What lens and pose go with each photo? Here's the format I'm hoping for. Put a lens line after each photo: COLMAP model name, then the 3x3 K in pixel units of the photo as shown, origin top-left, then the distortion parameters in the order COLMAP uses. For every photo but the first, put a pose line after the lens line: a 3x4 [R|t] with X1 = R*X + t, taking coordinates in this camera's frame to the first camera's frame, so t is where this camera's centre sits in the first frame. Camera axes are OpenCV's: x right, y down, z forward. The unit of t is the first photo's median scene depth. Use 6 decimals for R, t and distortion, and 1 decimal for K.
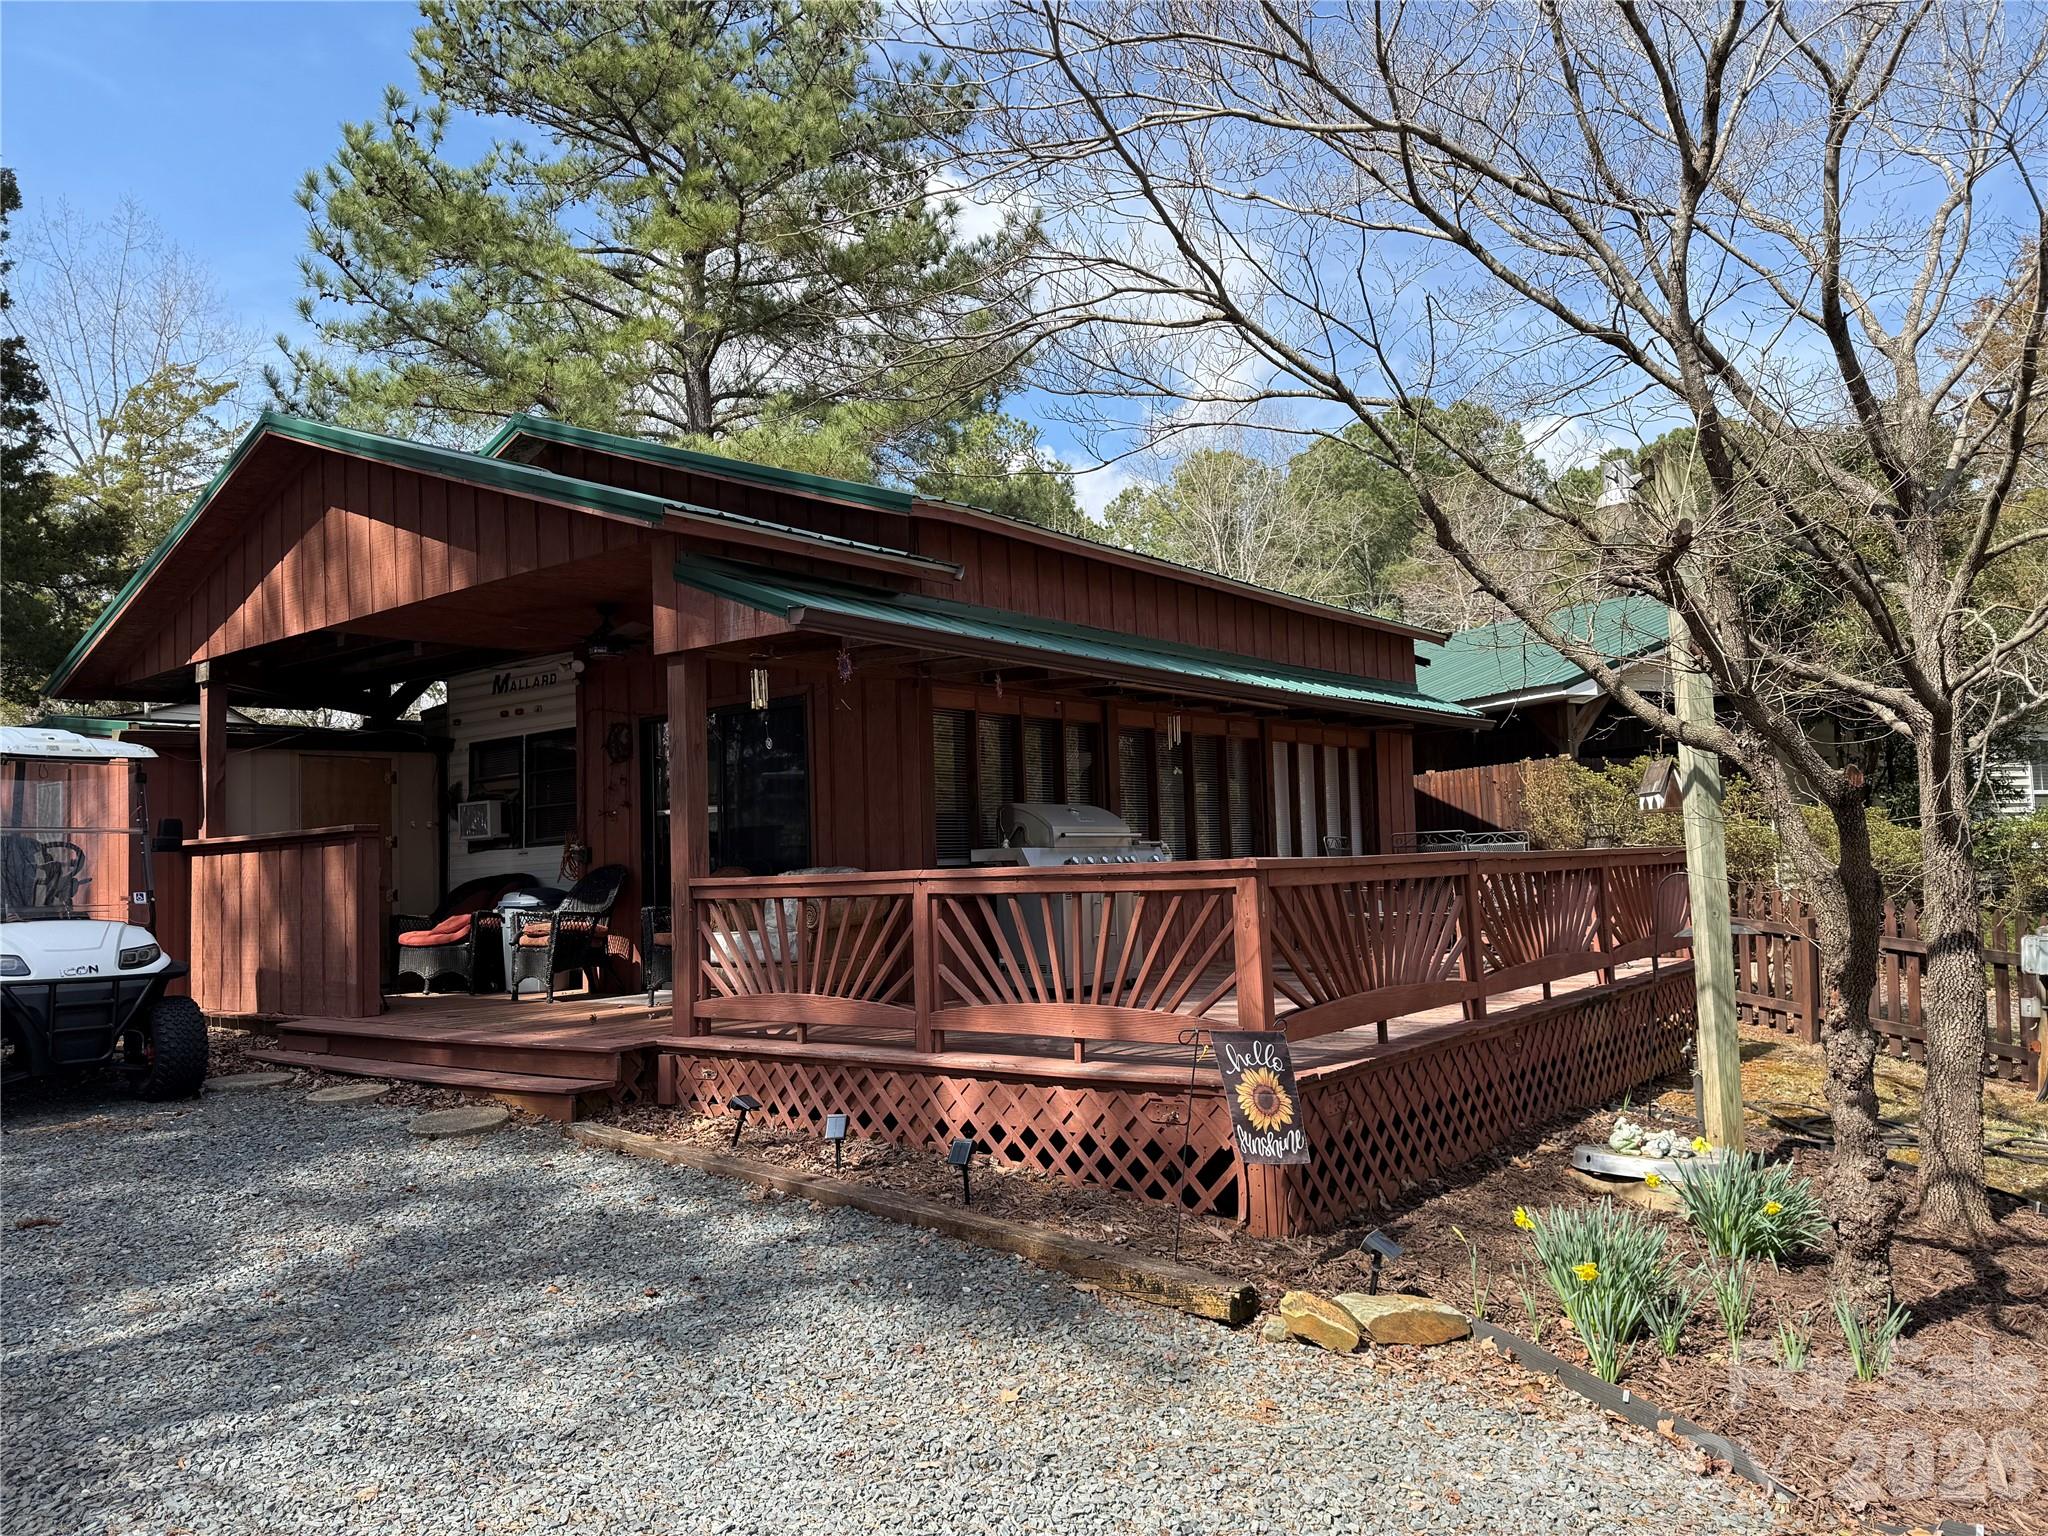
lens RADIAL K [[1505.4, 0, 1024.0], [0, 1505.4, 768.0], [0, 0, 1]] dist [-0.005956, -0.003259]
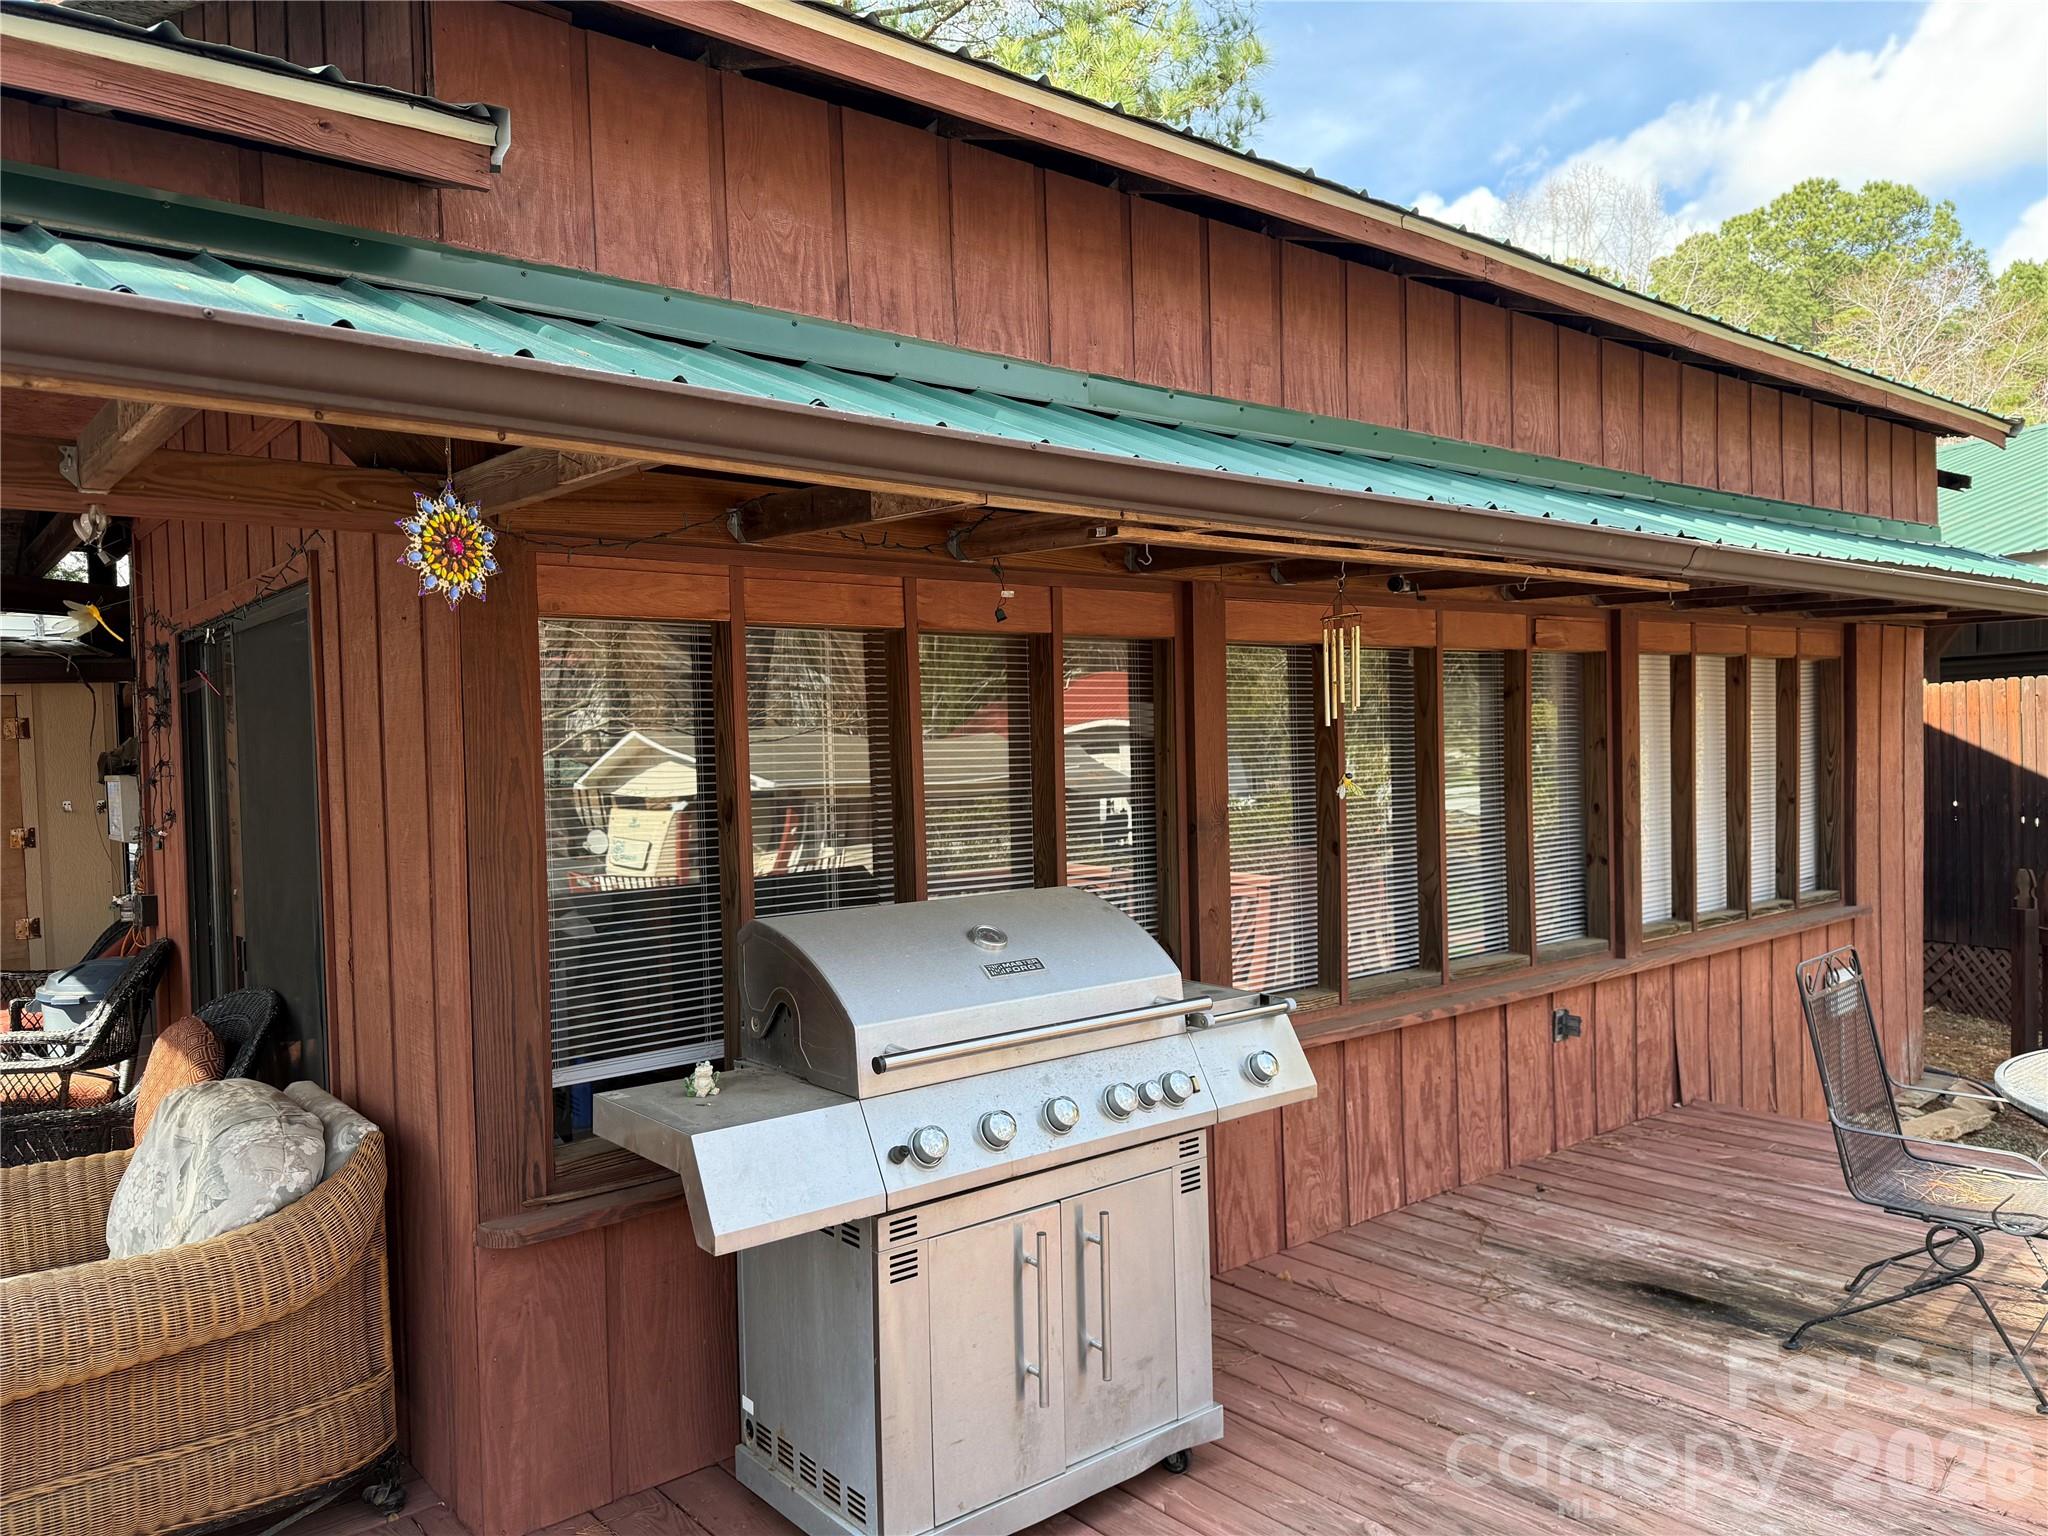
lens RADIAL K [[1505.4, 0, 1024.0], [0, 1505.4, 768.0], [0, 0, 1]] dist [-0.005956, -0.003259]
pose [[0.977962, 0.016802, -0.208107, 0.076235], [0.002965, 0.995538, 0.094311, -0.026601], [0.208764, -0.092849, 0.973549, 0.498215]]
